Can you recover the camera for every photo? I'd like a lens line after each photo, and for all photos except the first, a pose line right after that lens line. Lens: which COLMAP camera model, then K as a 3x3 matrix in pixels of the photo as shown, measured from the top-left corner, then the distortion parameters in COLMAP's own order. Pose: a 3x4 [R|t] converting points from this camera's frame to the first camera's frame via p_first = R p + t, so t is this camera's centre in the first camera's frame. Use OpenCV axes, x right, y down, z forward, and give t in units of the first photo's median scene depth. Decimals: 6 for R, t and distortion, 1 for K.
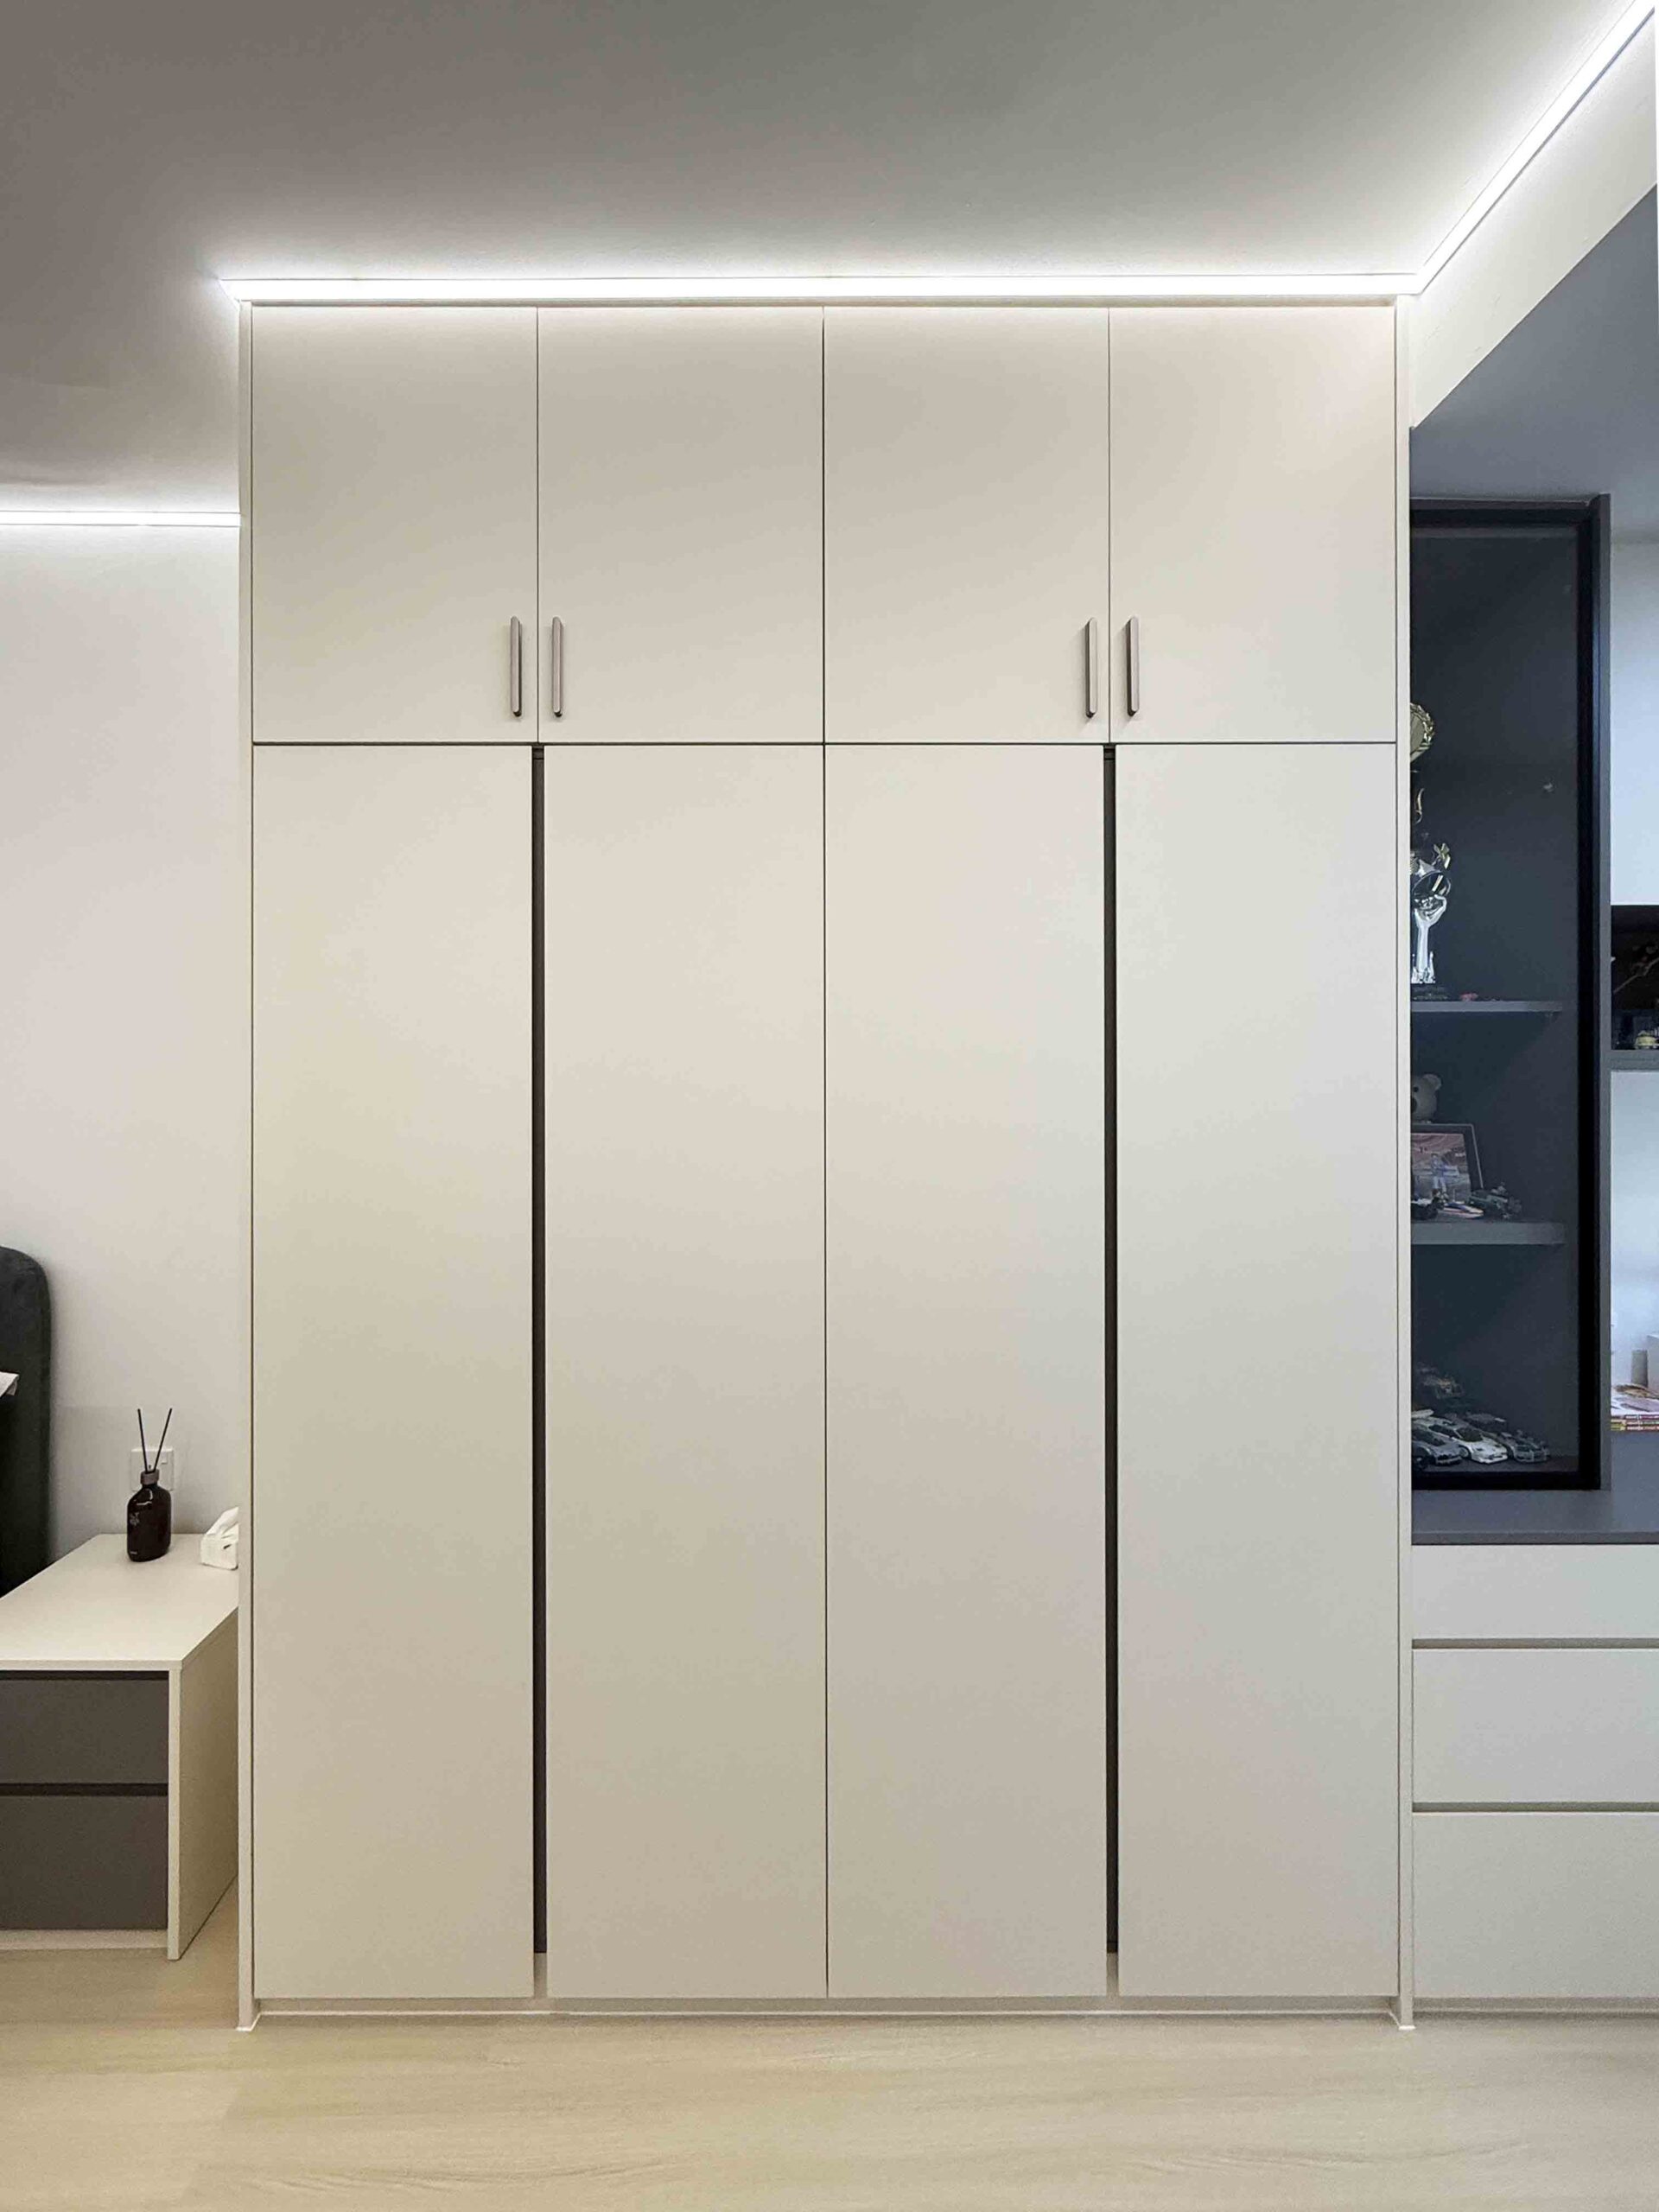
lens RADIAL K [[877.2, 0, 949.5], [0, 877.2, 1155.8], [0, 0, 1]] dist [0.001656, -0.005080]
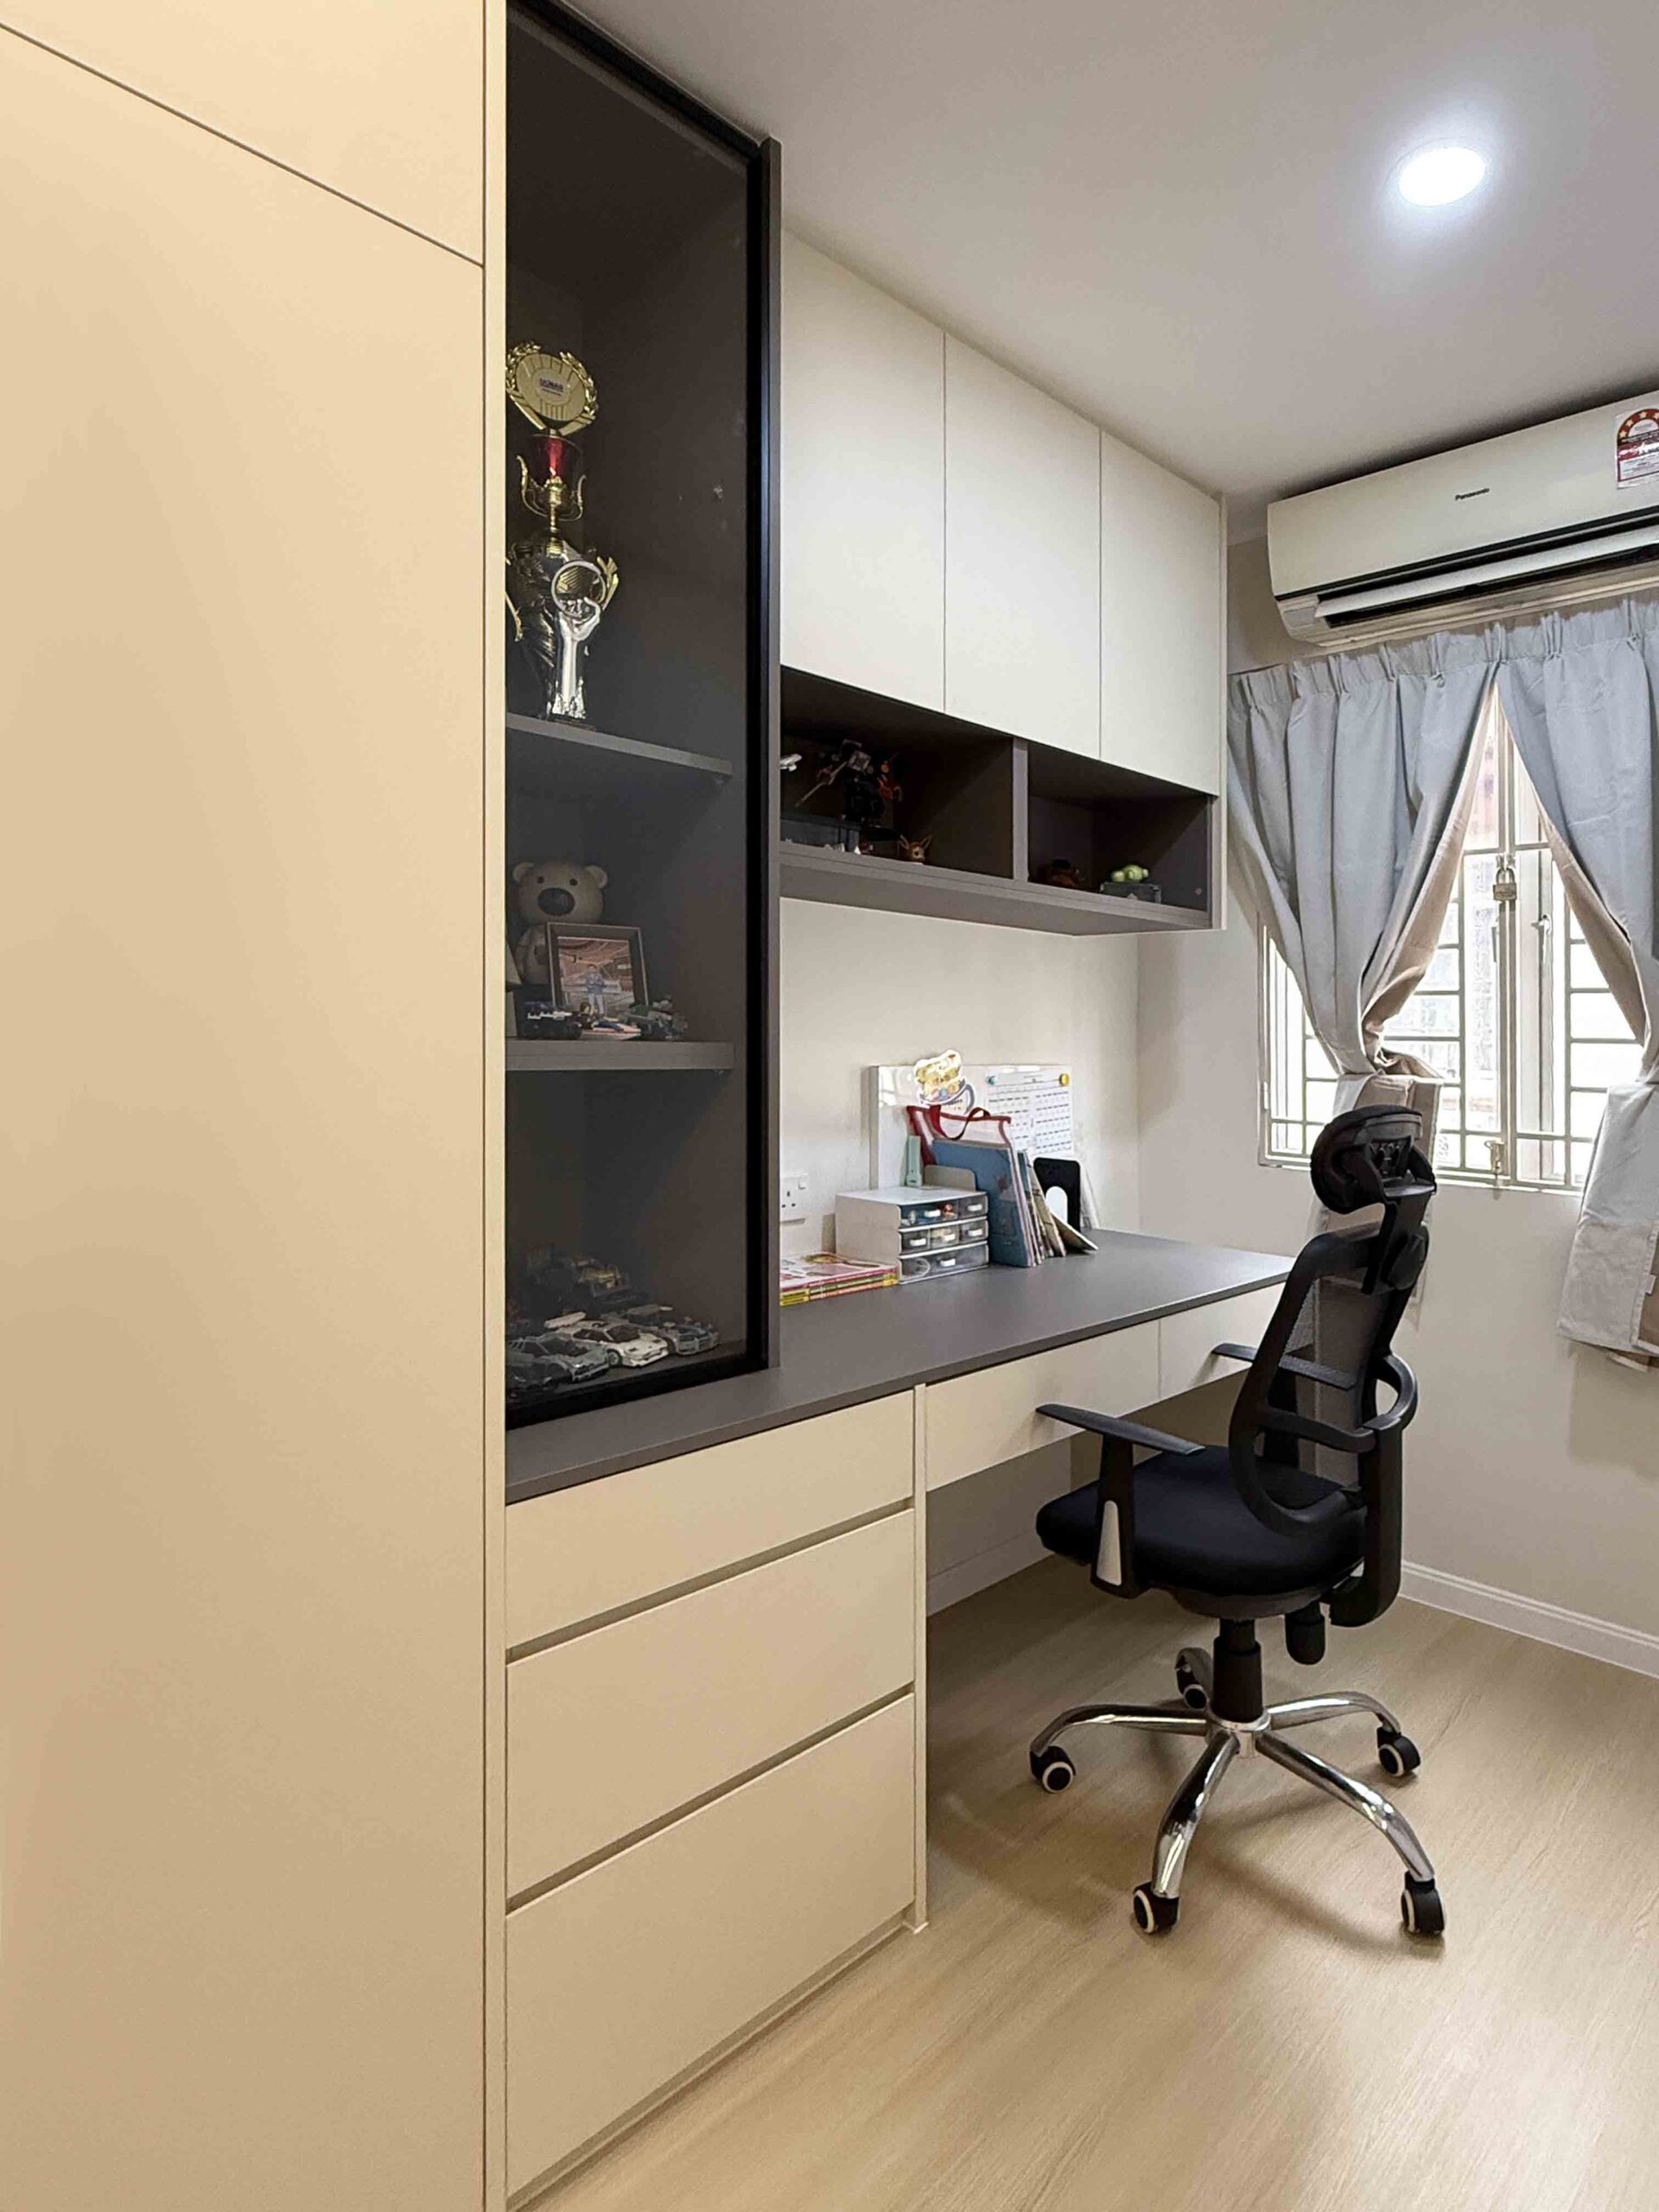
lens RADIAL K [[1100.0, 0, 1022.0], [0, 1100.0, 1044.2], [0, 0, 1]] dist [-0.019902, 0.000317]
pose [[0.687124, 0.005065, 0.726522, 0.158541], [0.001637, 0.999962, -0.008520, 0.086242], [-0.726538, 0.007044, 0.687090, 0.128206]]
